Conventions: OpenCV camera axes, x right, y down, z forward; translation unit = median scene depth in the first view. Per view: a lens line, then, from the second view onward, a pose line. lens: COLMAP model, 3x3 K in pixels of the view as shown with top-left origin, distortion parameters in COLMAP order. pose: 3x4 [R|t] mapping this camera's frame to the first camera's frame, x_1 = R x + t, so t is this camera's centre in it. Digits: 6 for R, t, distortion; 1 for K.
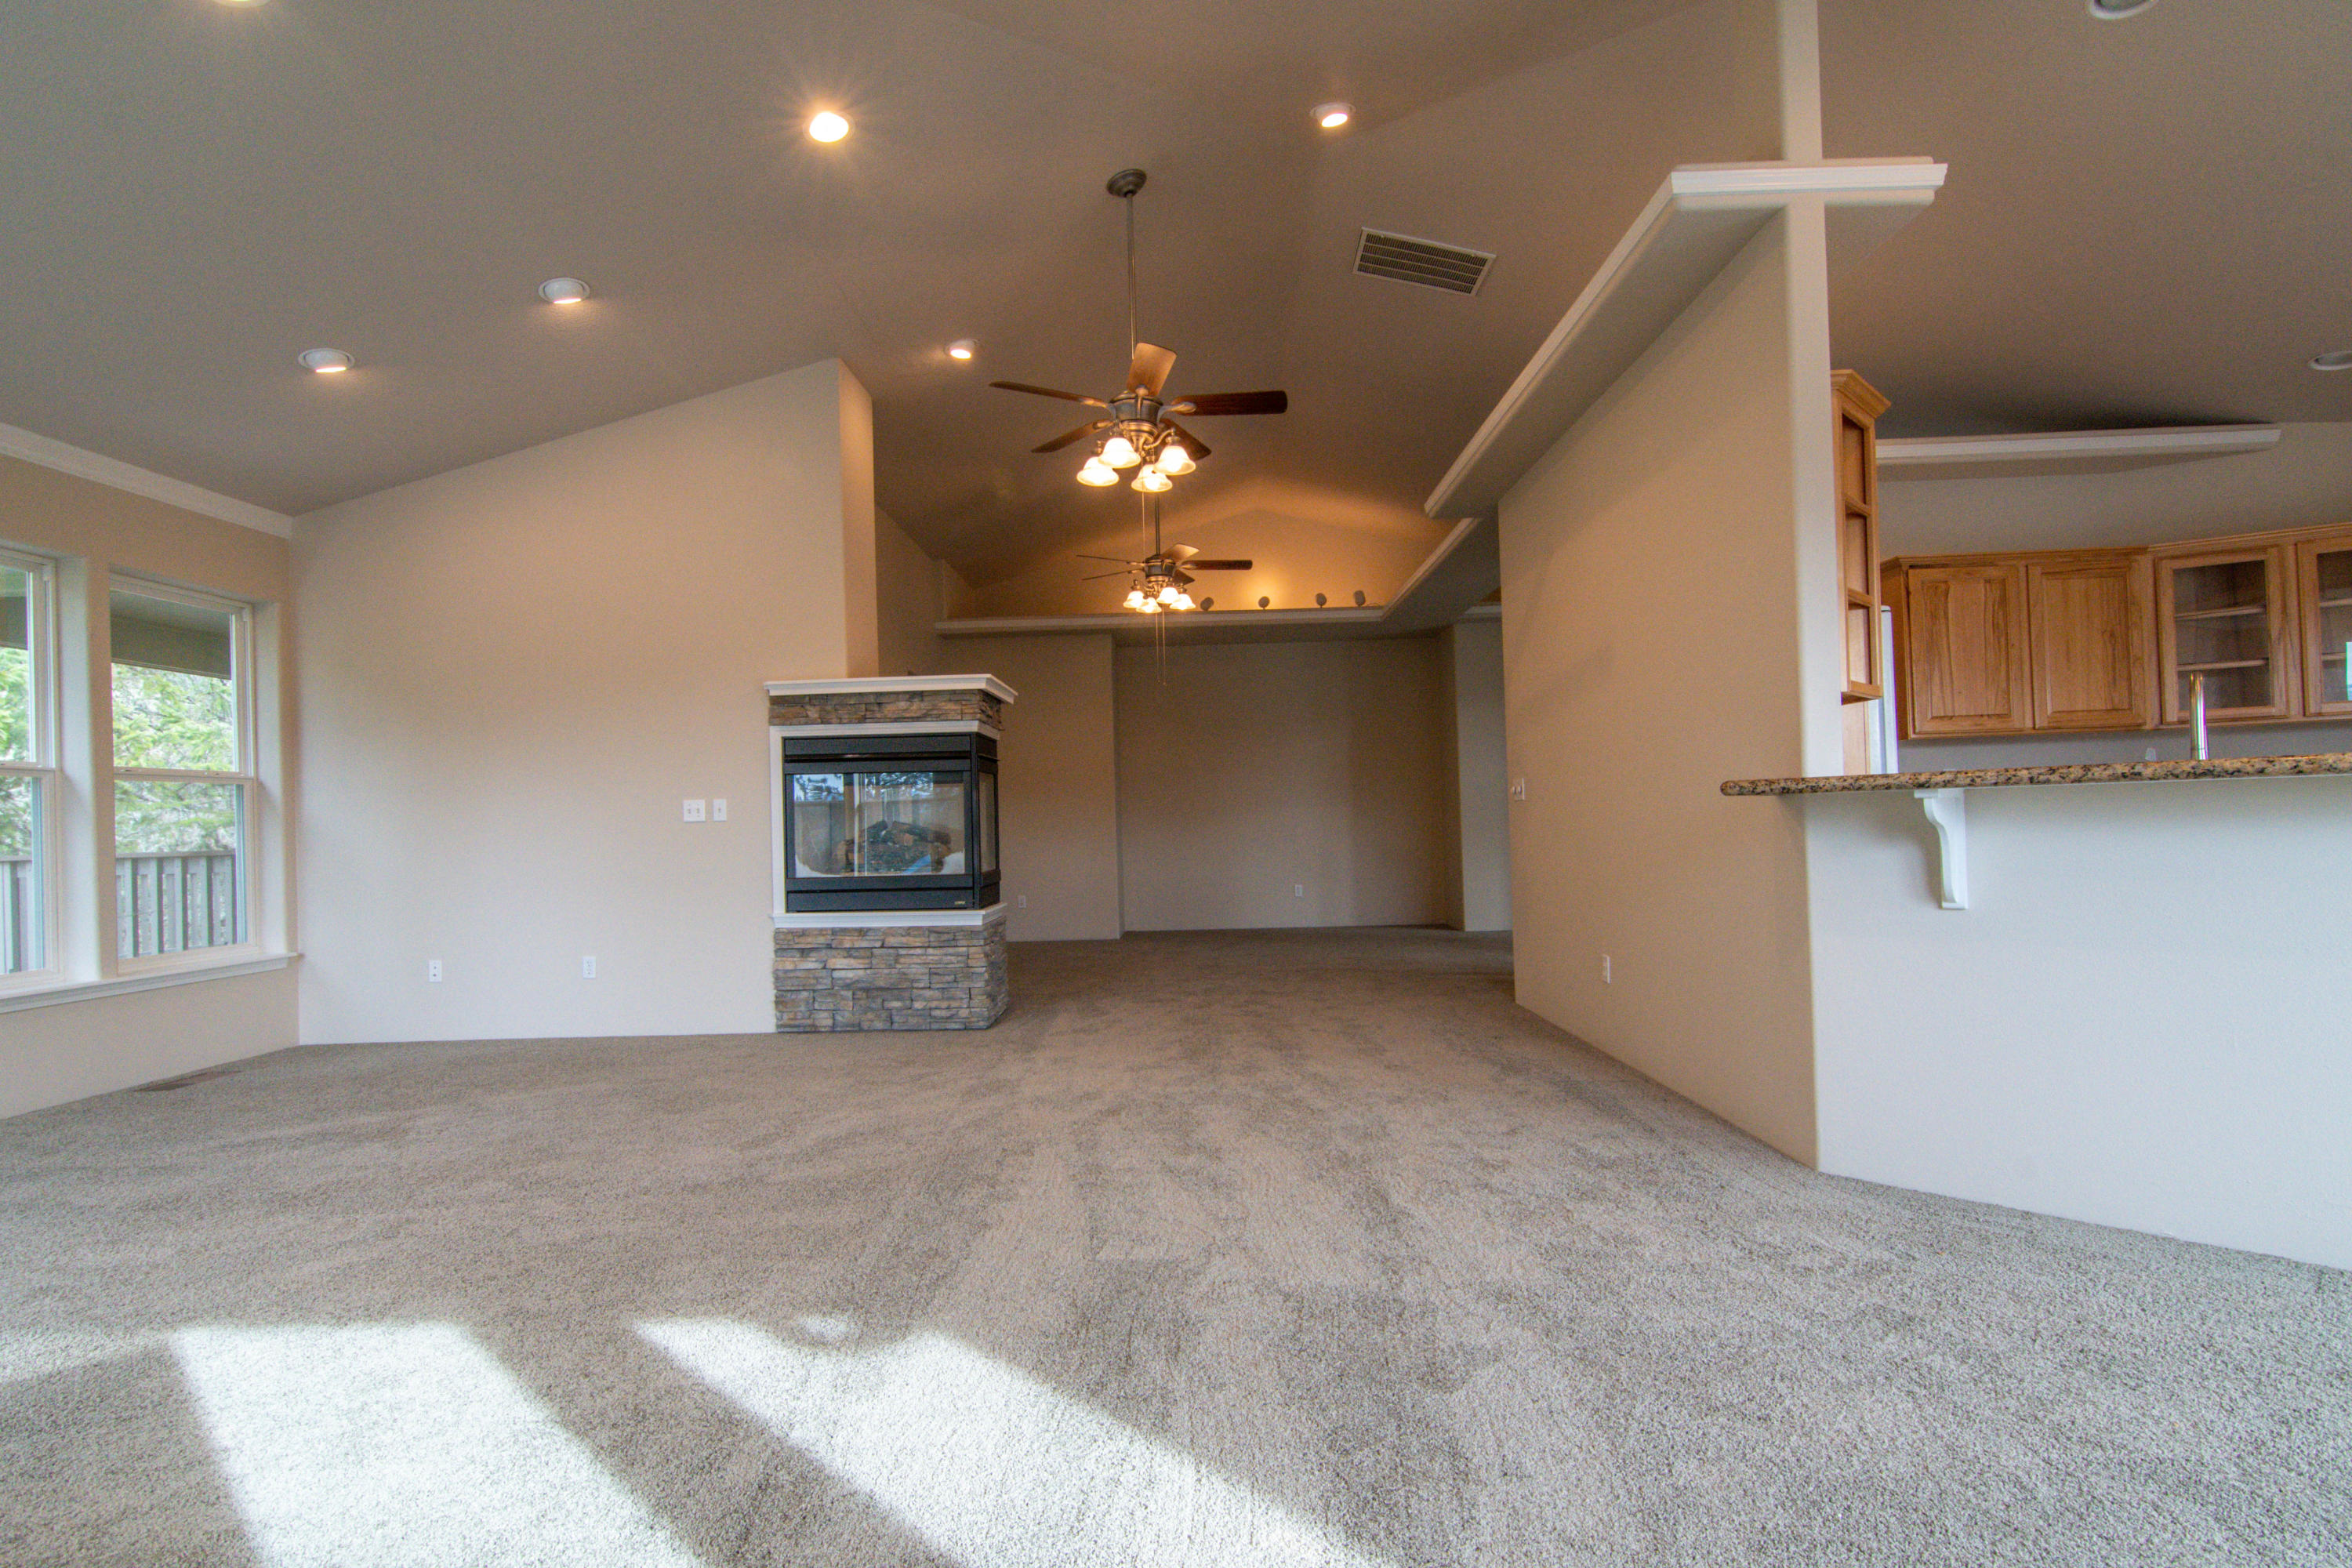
lens RADIAL K [[1129.4, 0, 1163.4], [0, 1129.4, 810.4], [0, 0, 1]] dist [-0.002836, 0.002363]
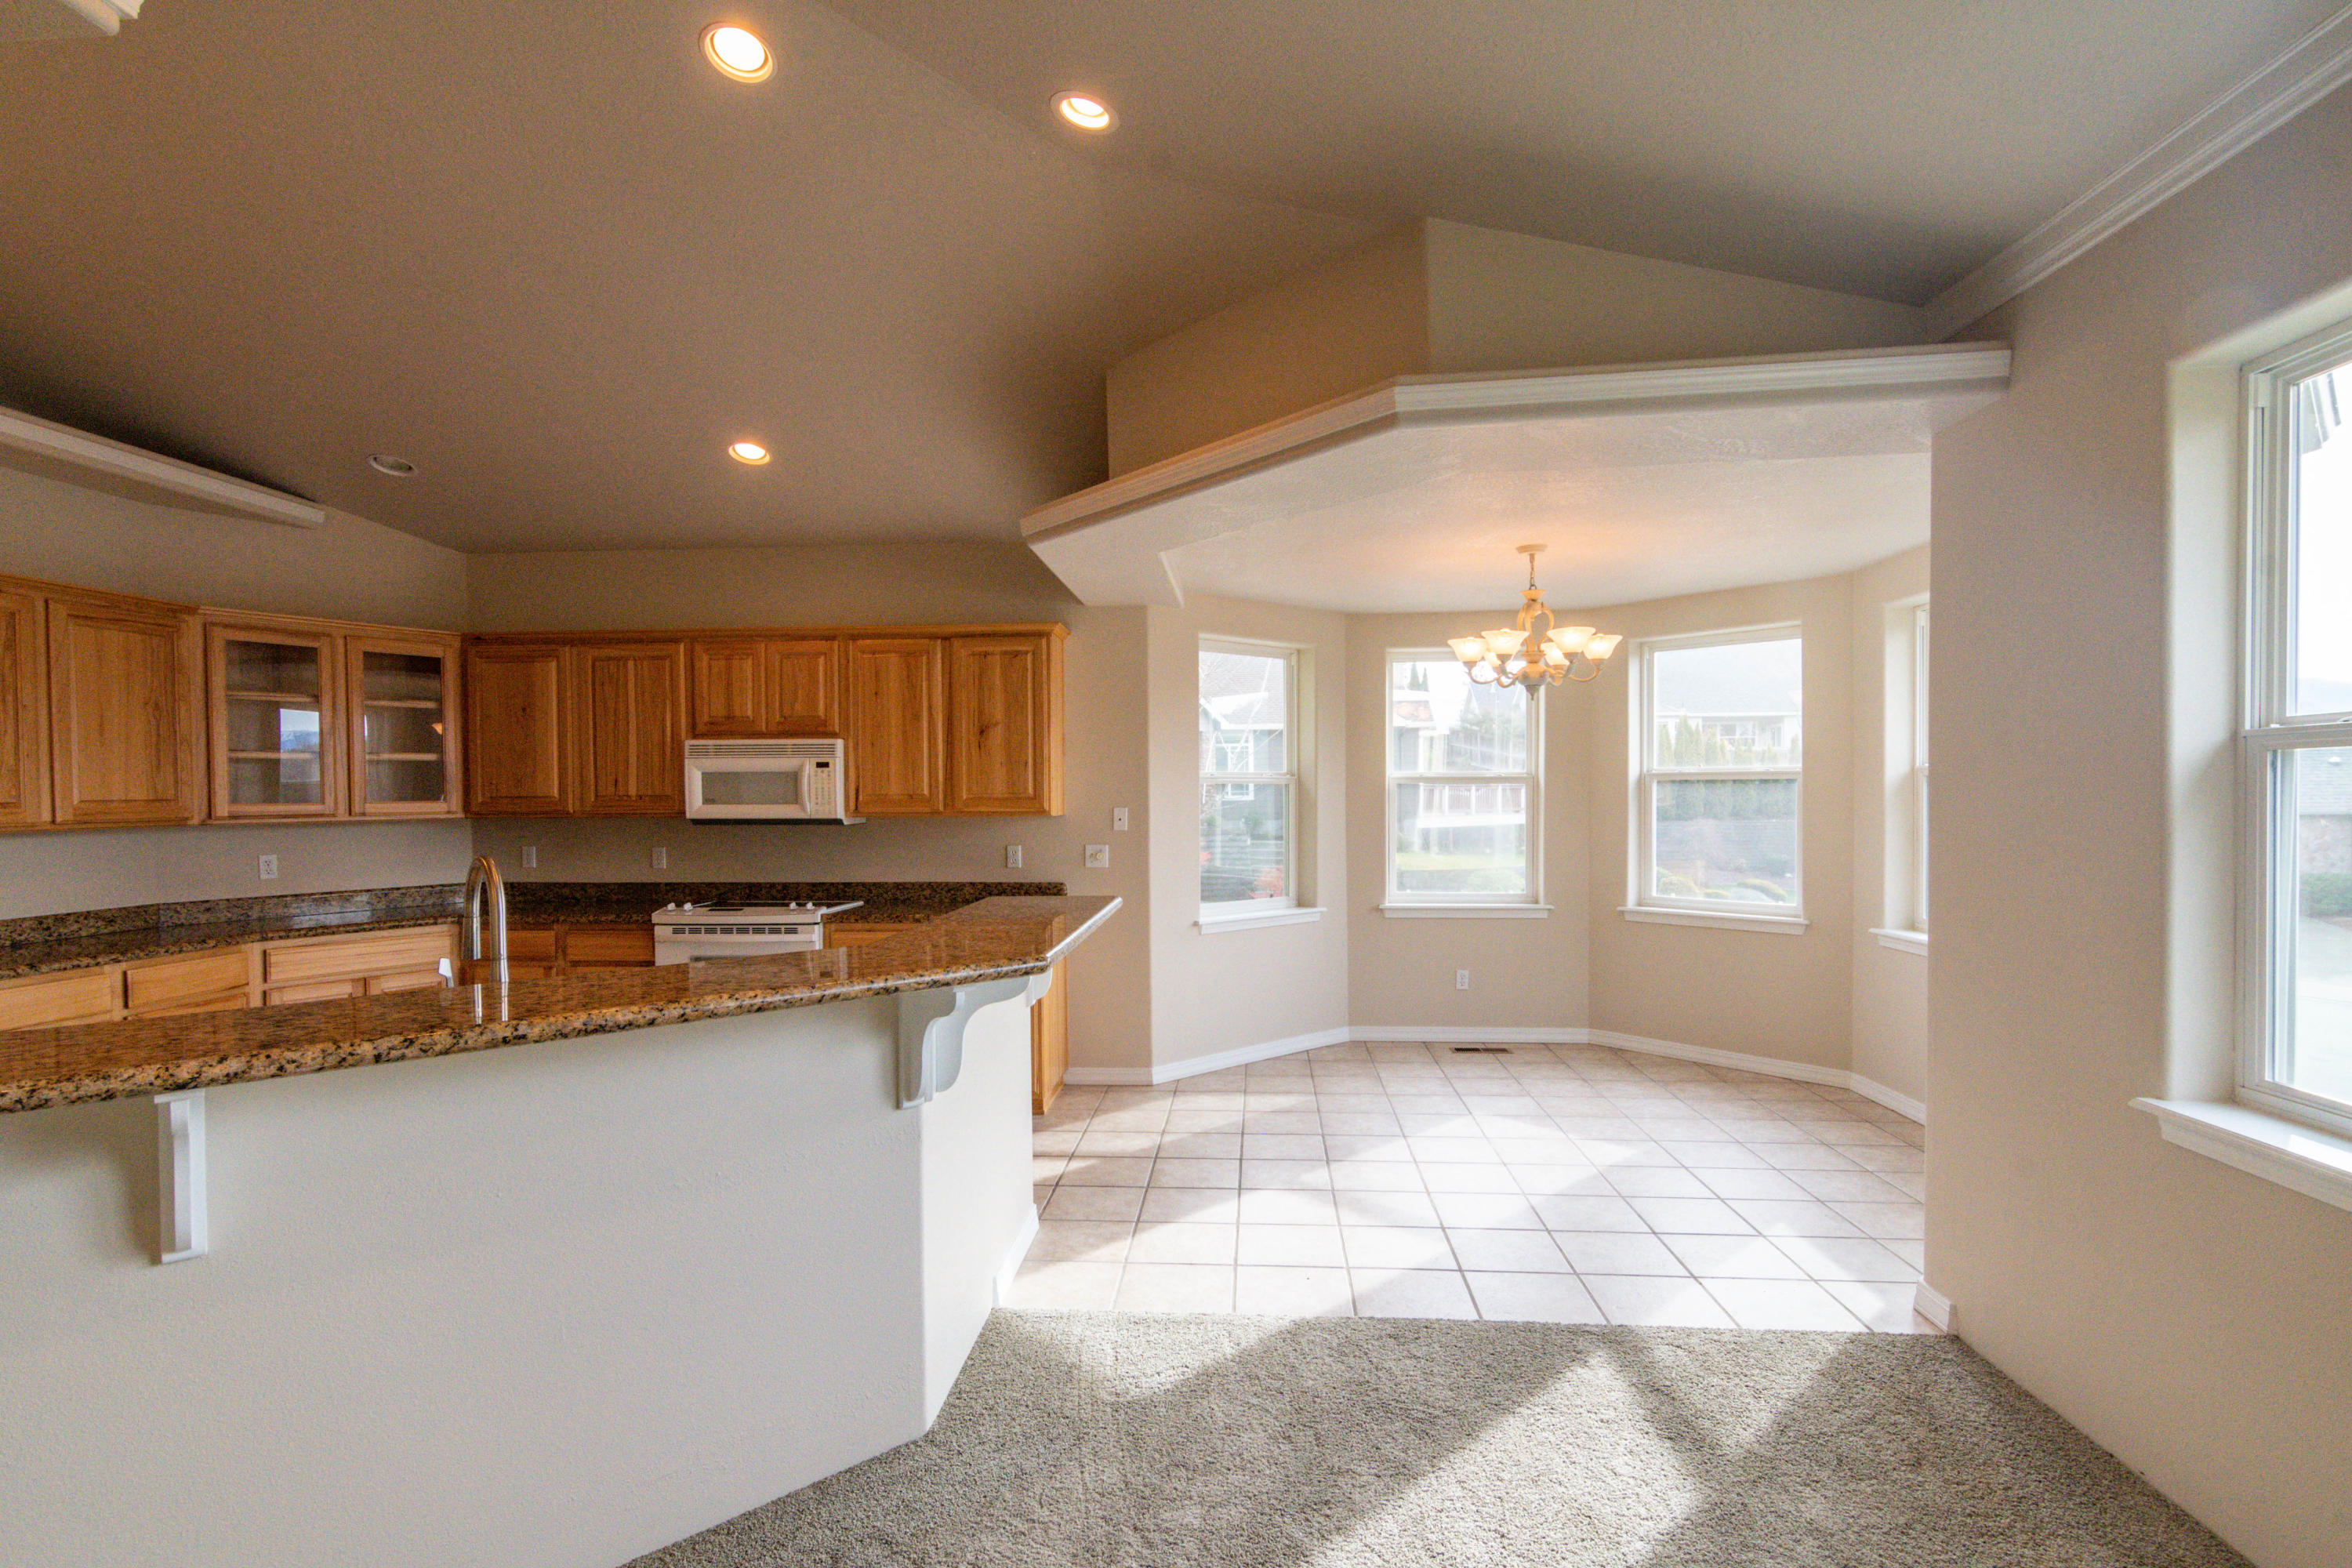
lens RADIAL K [[1129.4, 0, 1163.4], [0, 1129.4, 810.4], [0, 0, 1]] dist [-0.002836, 0.002363]
pose [[0.049724, 0.014504, 0.998658, 0.071844], [-0.002021, 0.999894, -0.014421, -0.072321], [-0.998761, -0.001301, 0.049748, 0.242146]]
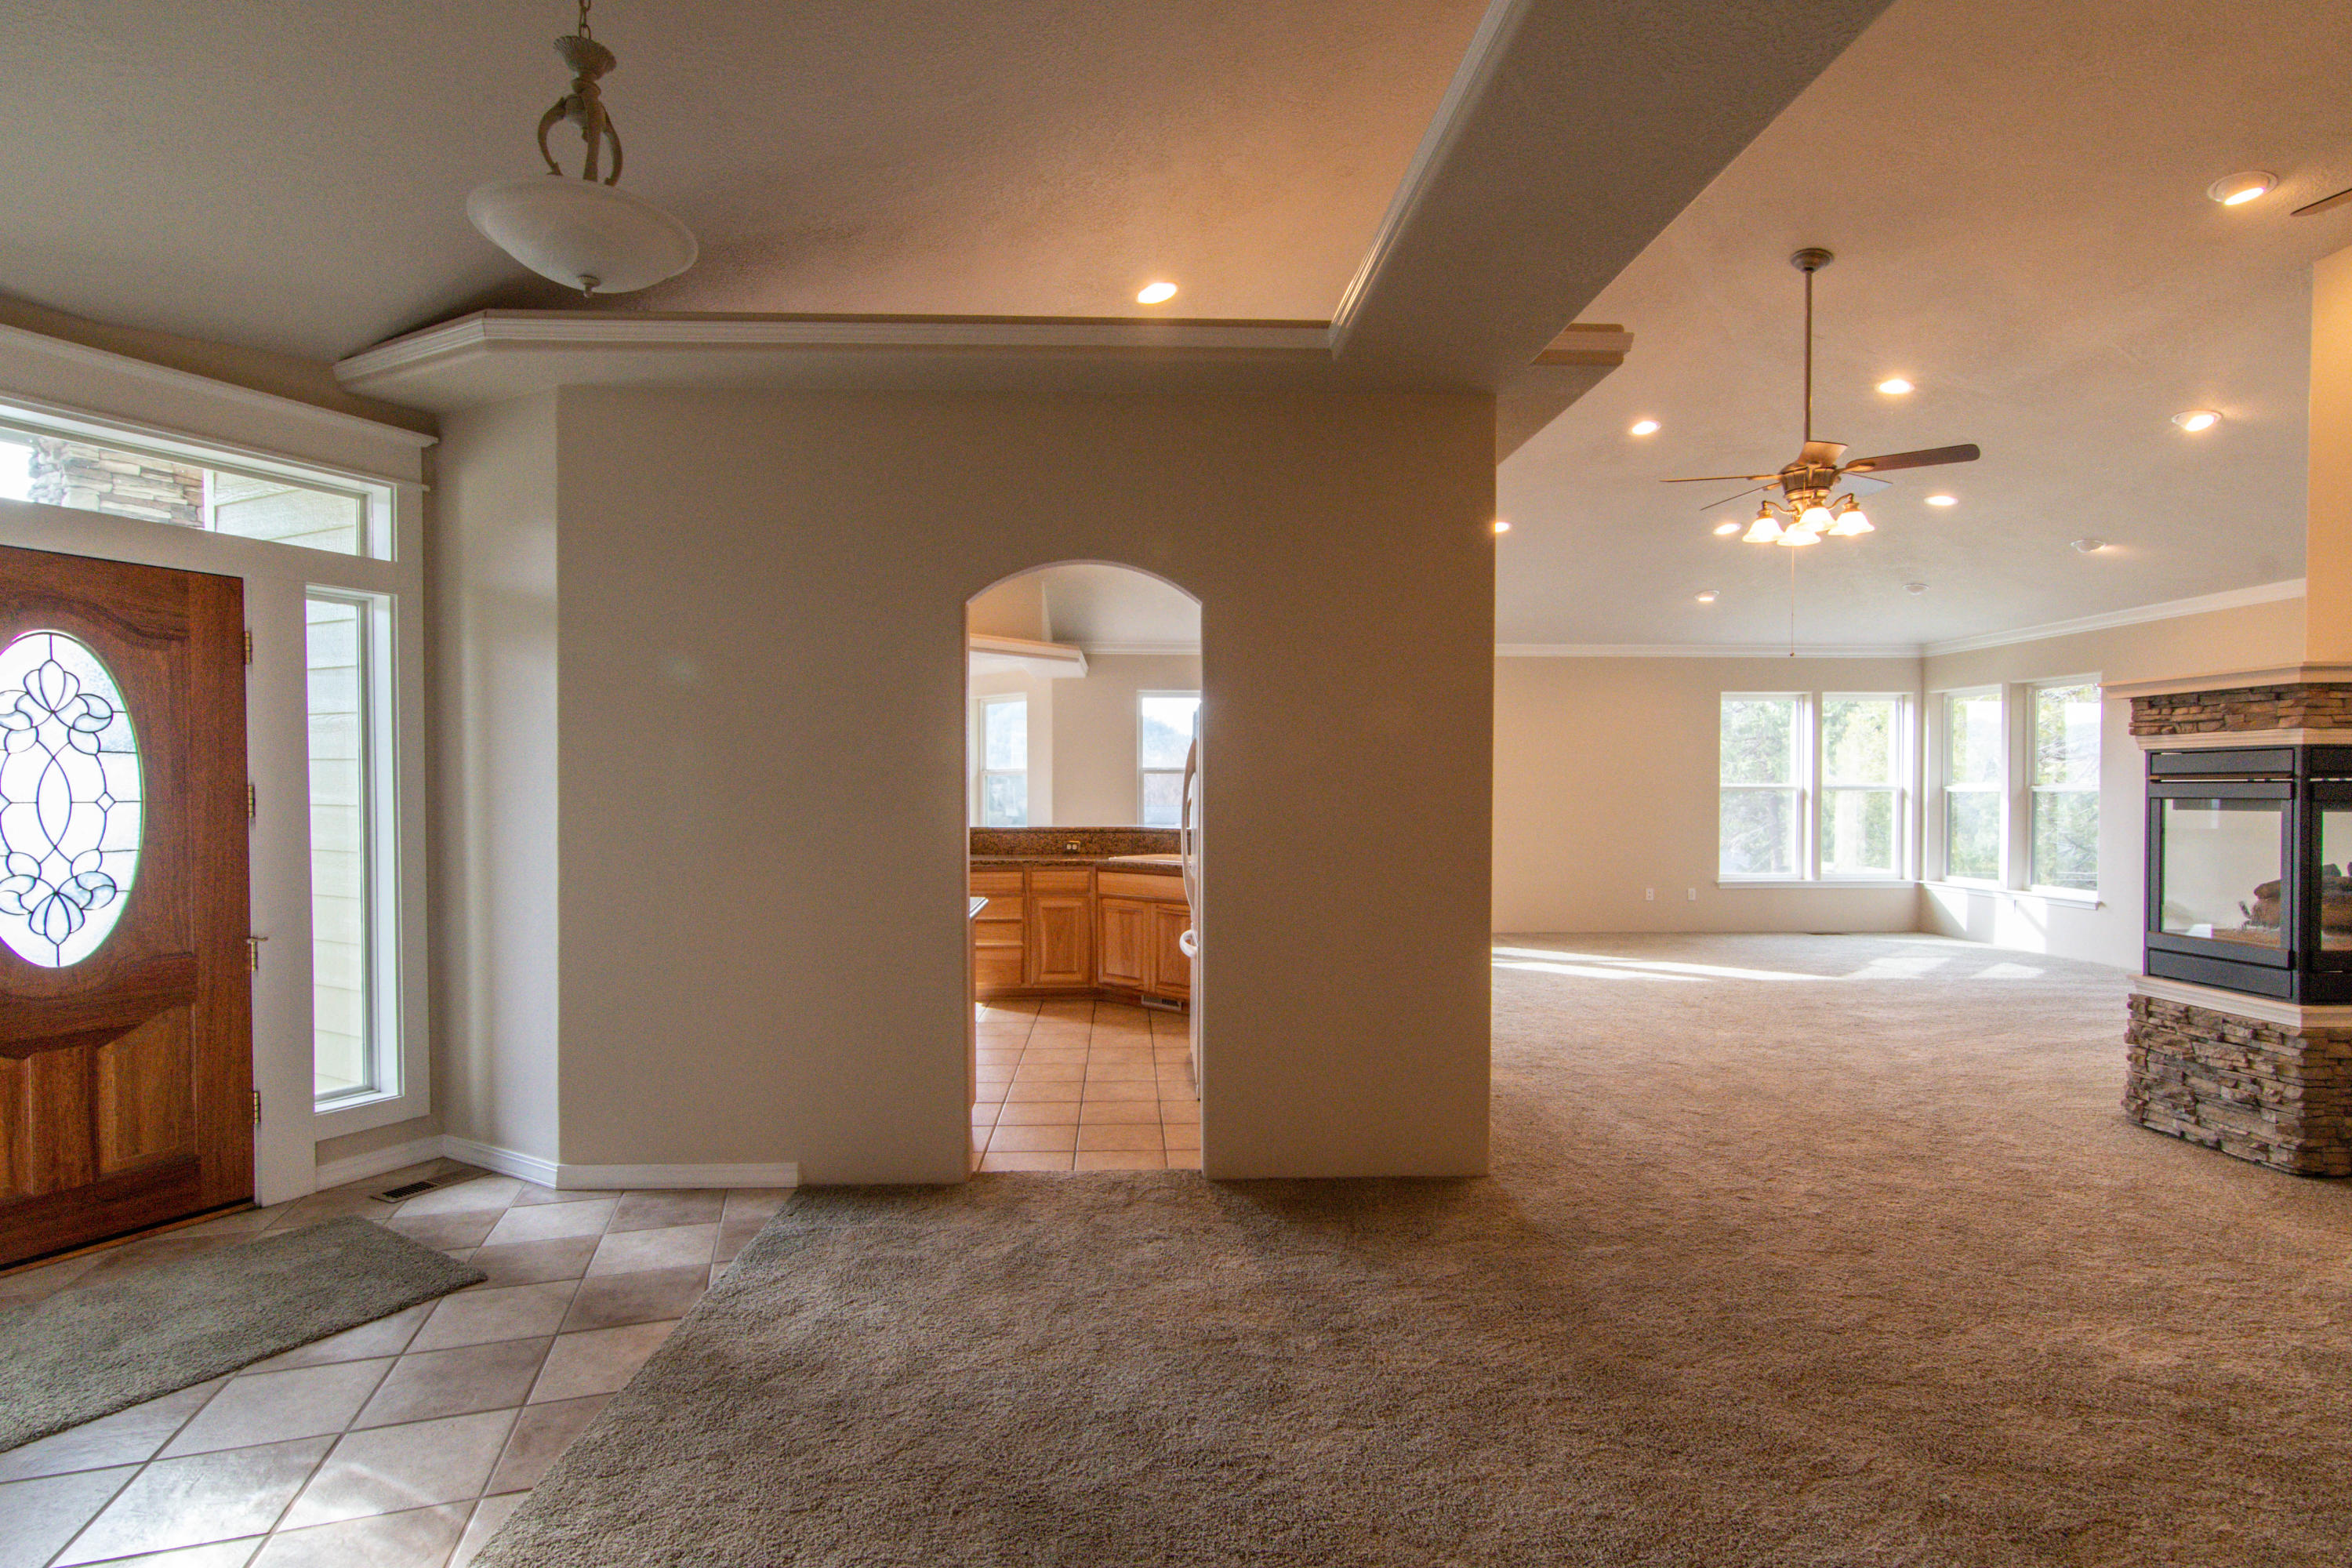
lens RADIAL K [[1141.5, 0, 1164.6], [0, 1141.5, 810.7], [0, 0, 1]] dist [0.000513, 0.000342]
pose [[-0.997057, 0.028655, -0.071105, 0.594218], [0.027972, 0.999553, 0.010575, -0.057253], [0.071376, 0.008555, -0.997413, 1.811356]]
